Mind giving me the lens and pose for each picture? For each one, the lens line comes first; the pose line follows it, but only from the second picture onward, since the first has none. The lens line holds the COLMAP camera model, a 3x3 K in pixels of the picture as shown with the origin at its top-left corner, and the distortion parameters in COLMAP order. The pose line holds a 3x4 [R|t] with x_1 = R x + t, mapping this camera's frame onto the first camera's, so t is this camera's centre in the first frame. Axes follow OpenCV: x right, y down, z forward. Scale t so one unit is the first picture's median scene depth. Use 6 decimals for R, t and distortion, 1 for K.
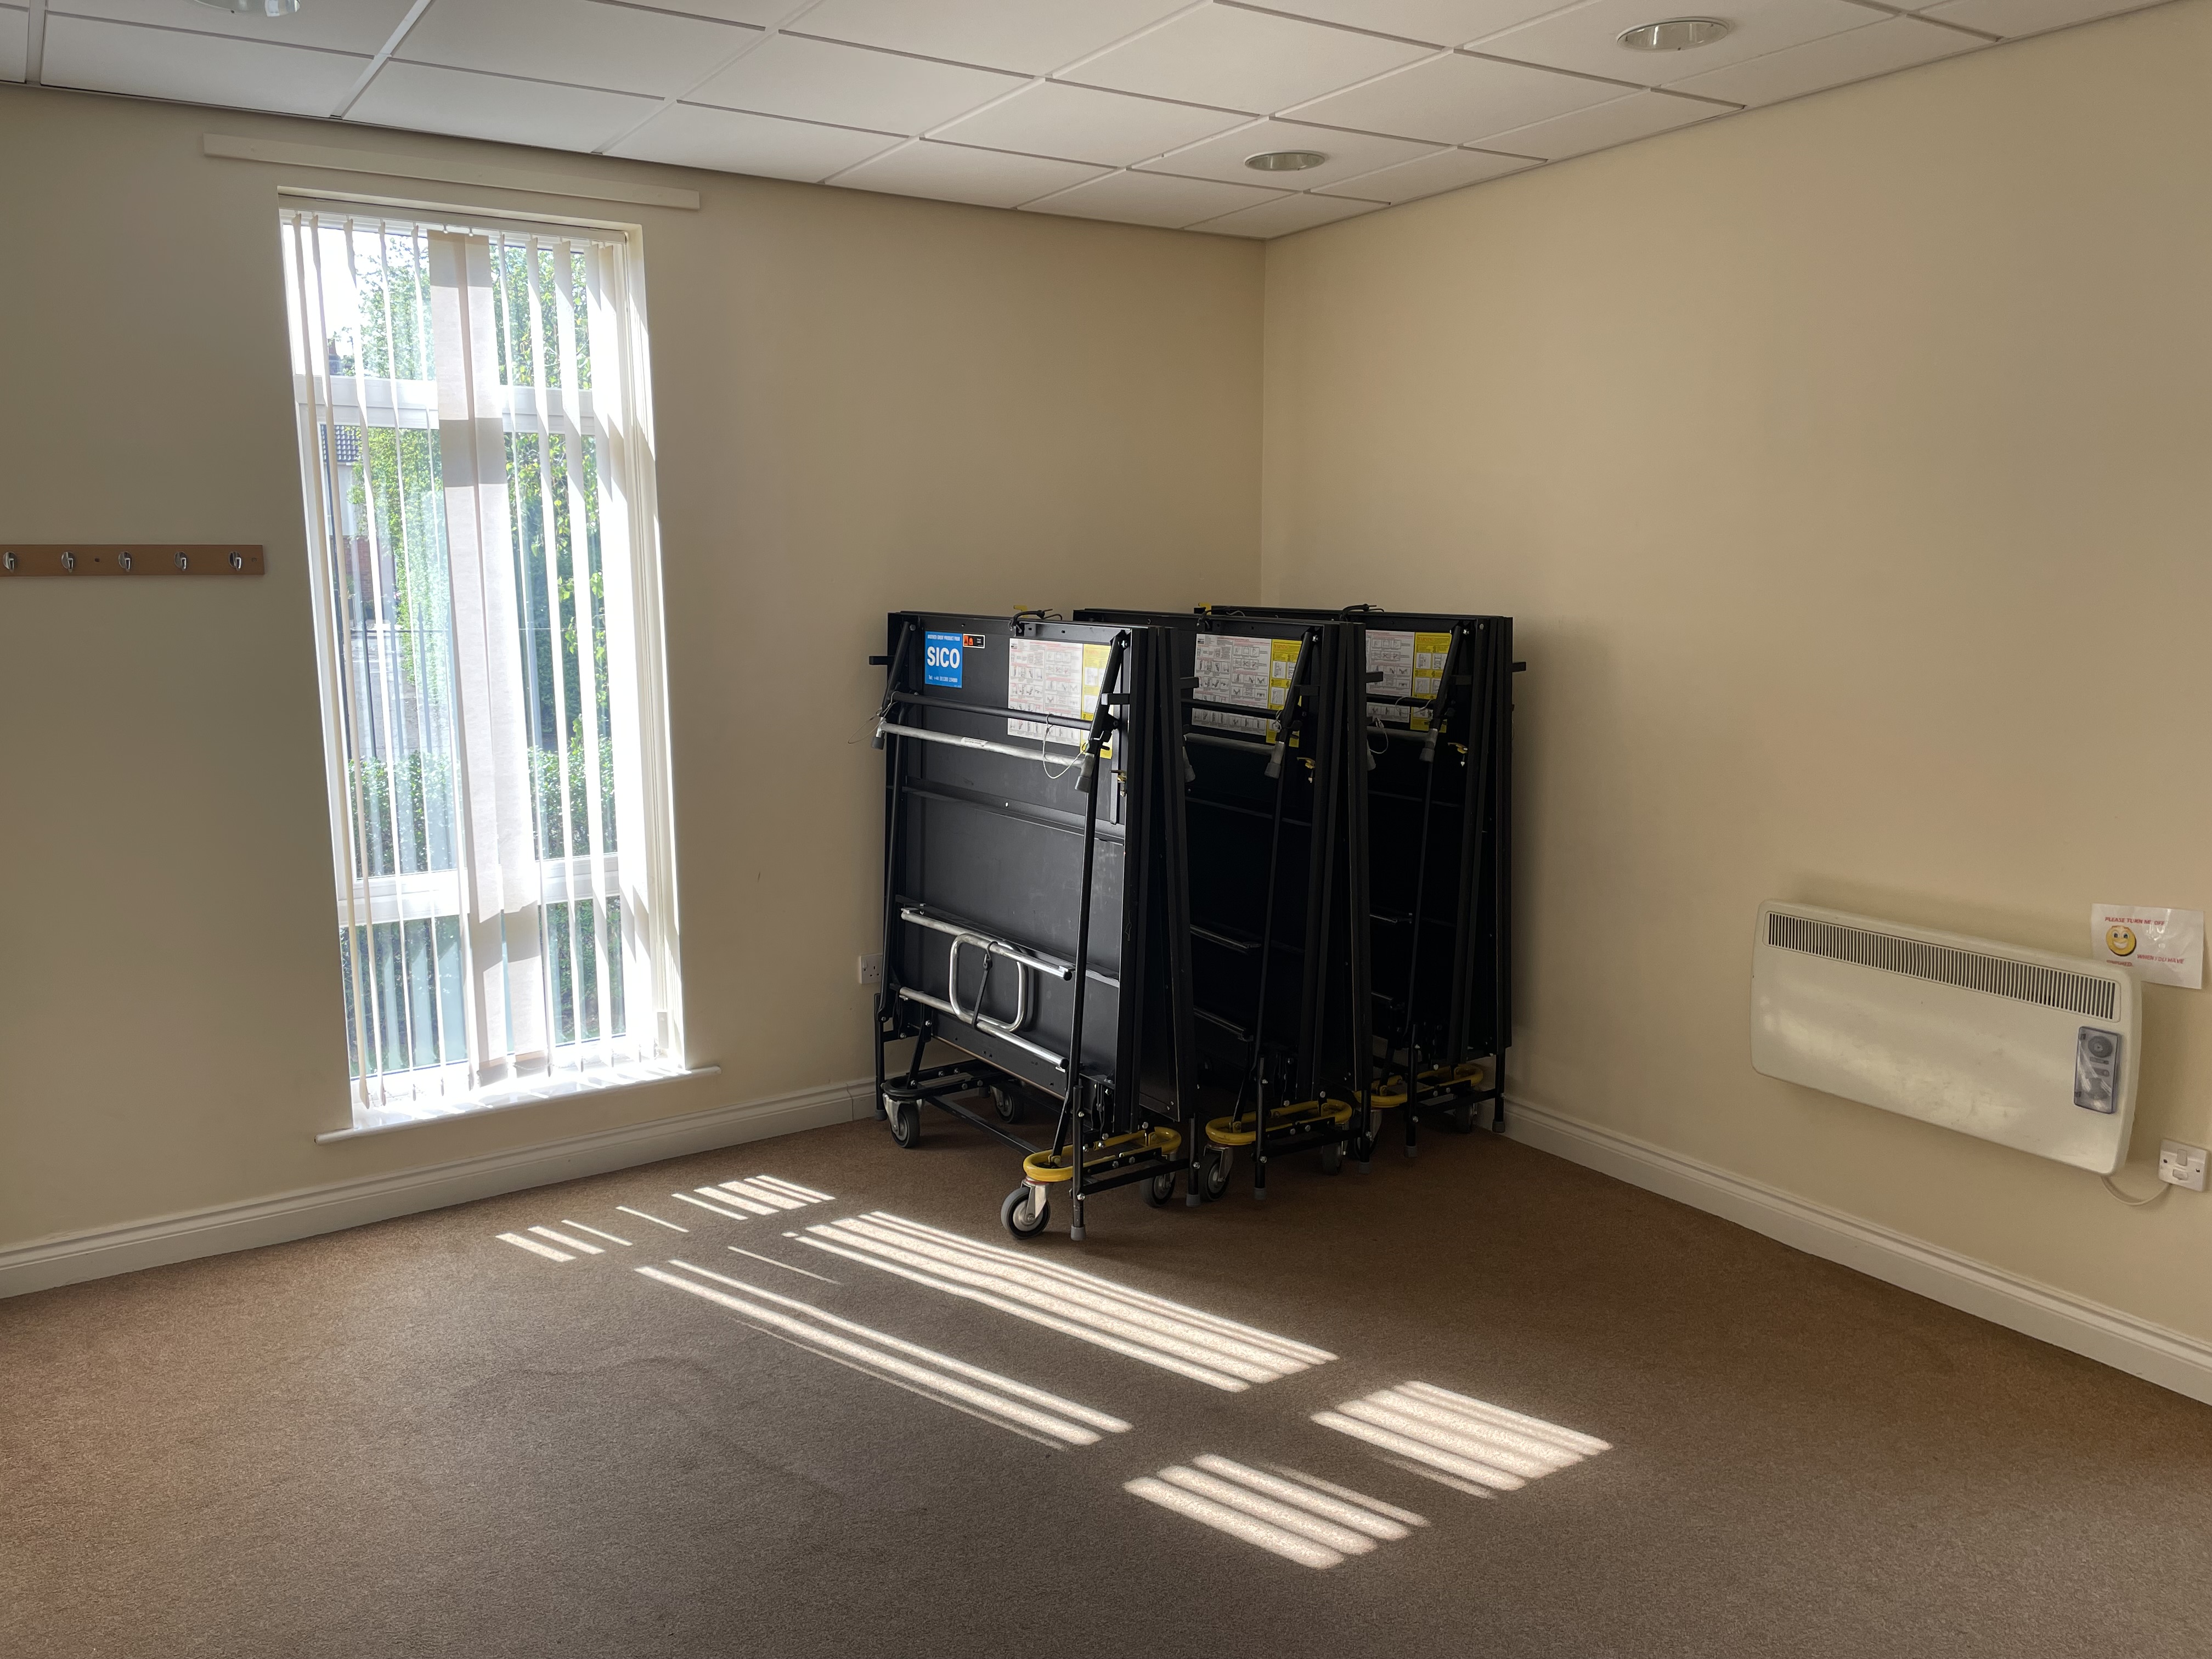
lens RADIAL K [[1667.9, 0, 1106.3], [0, 1667.9, 813.2], [0, 0, 1]] dist [0.105976, -0.127935]
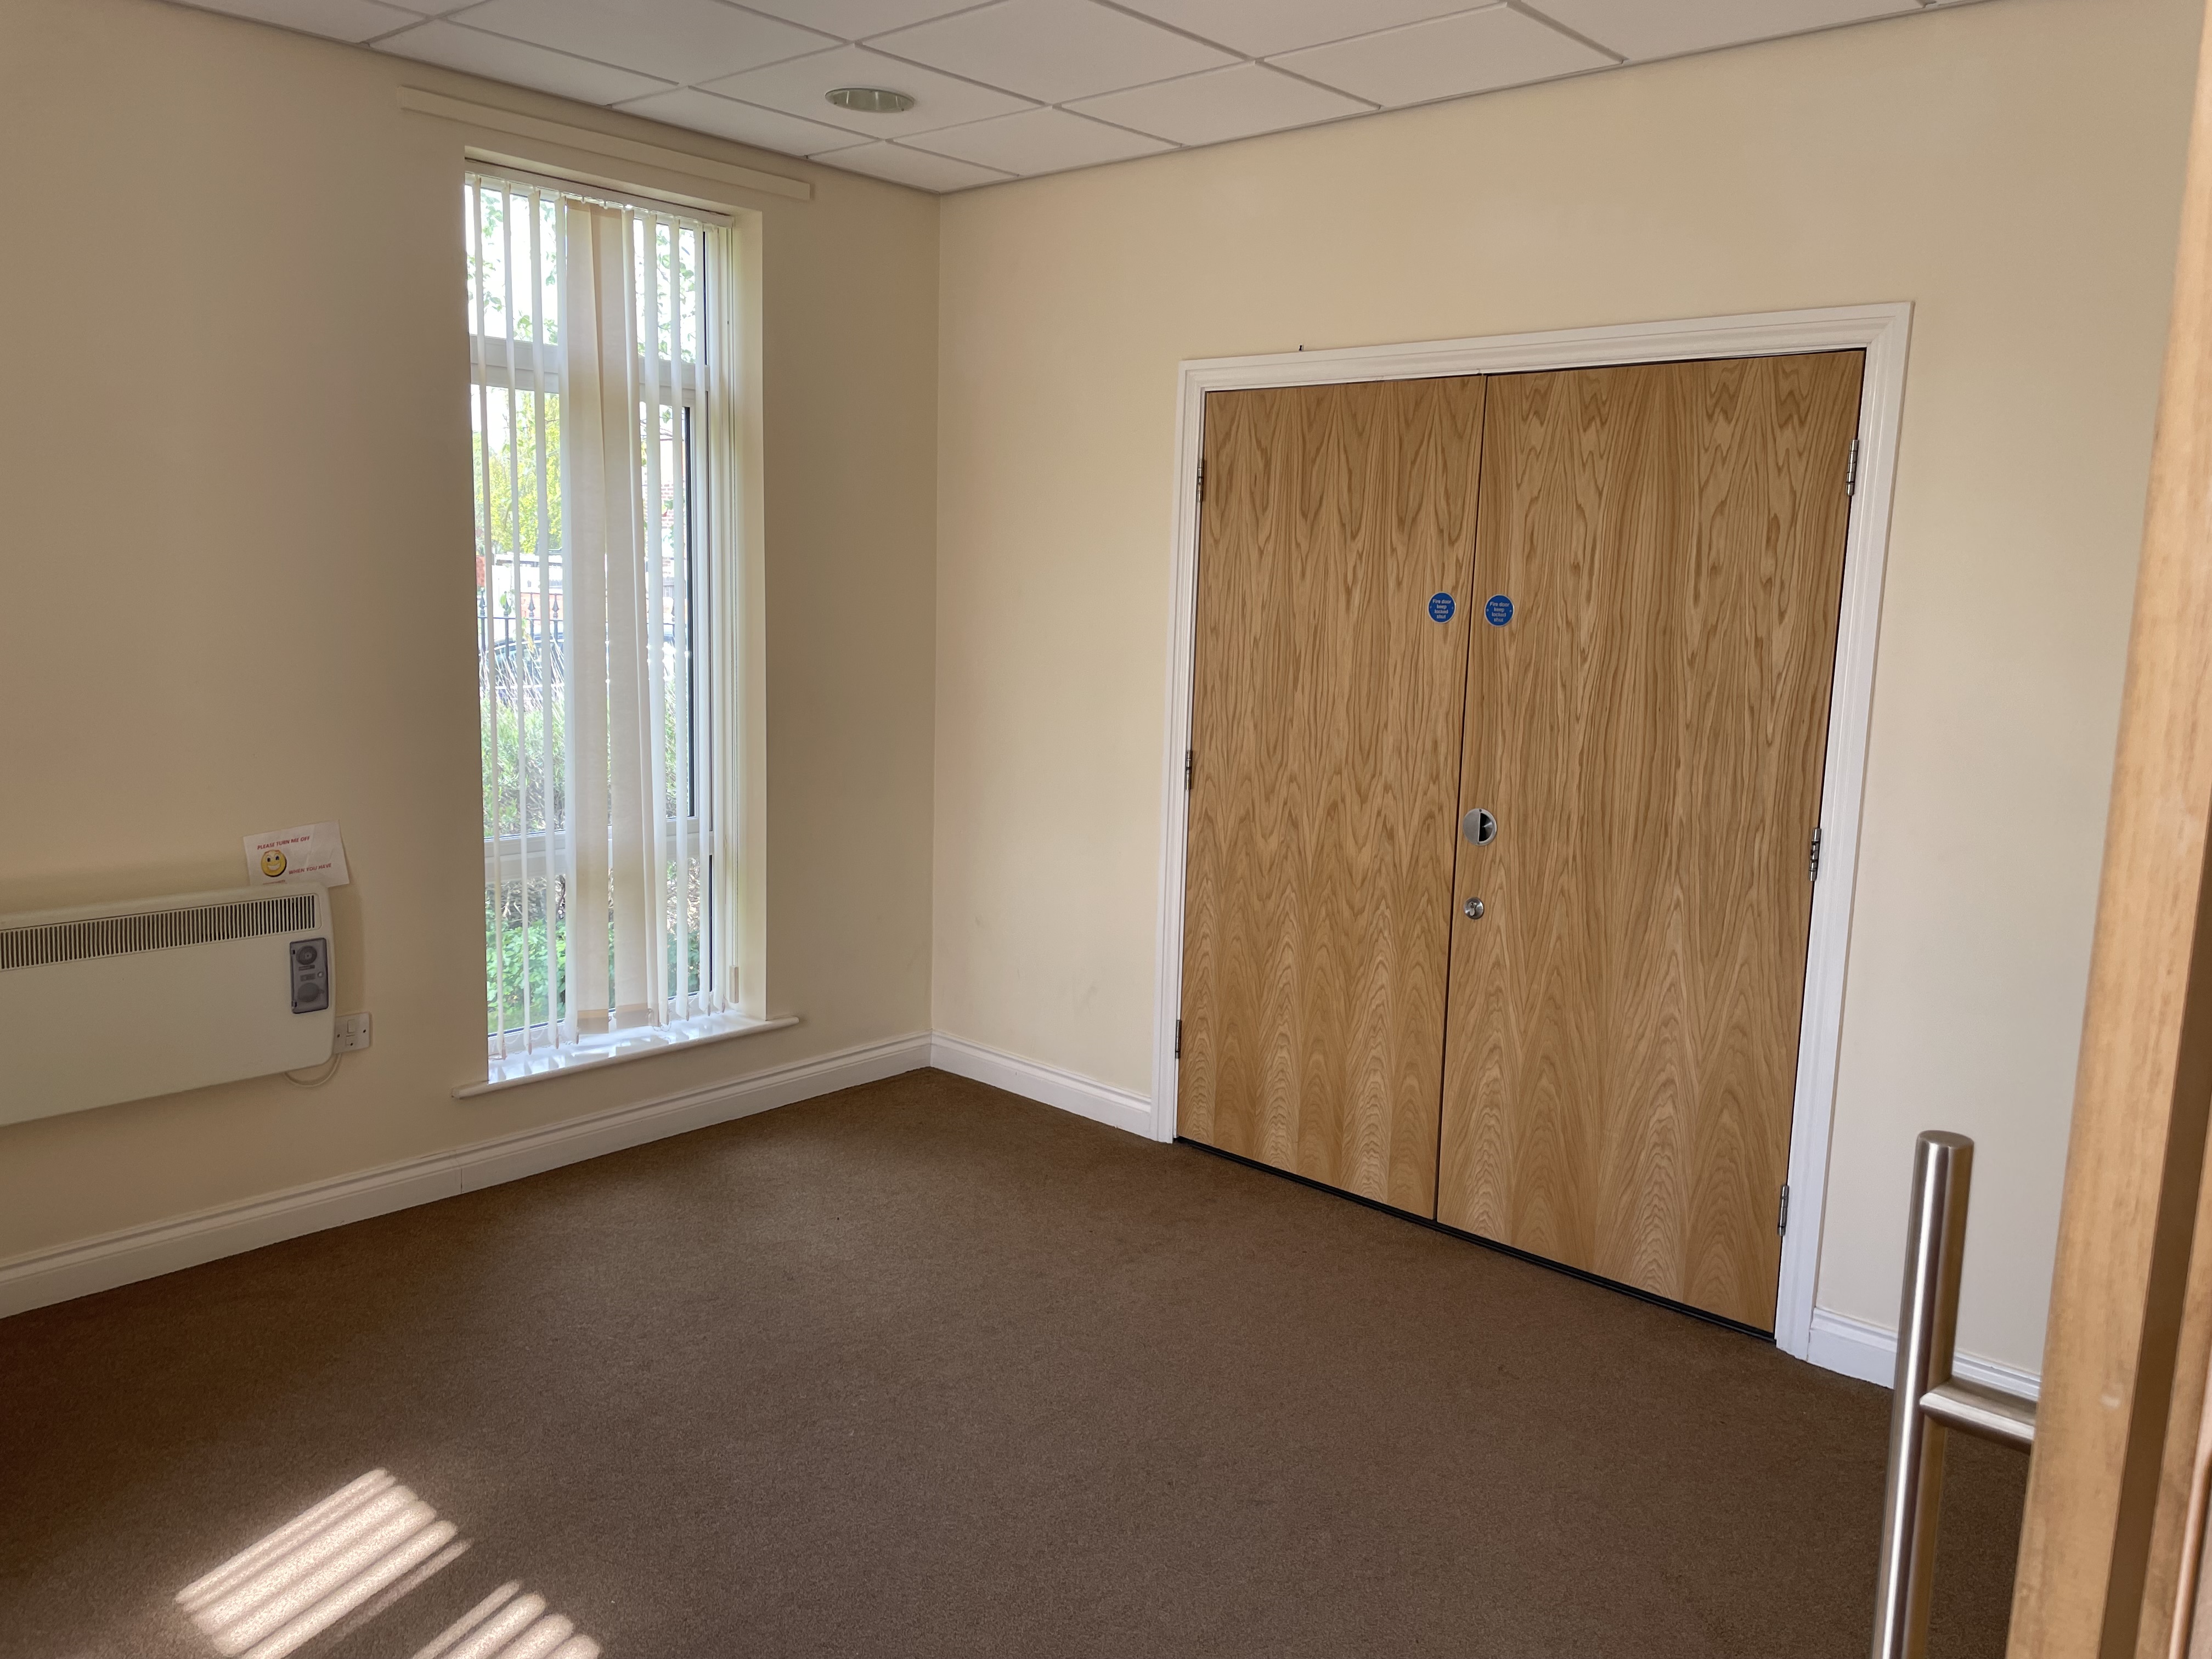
lens RADIAL K [[1667.9, 0, 1106.3], [0, 1667.9, 813.2], [0, 0, 1]] dist [0.105976, -0.127935]
pose [[-0.266826, -0.137467, 0.953890, -0.616811], [0.120032, 0.977328, 0.174421, -0.087191], [-0.956241, 0.161037, -0.244276, 0.755892]]
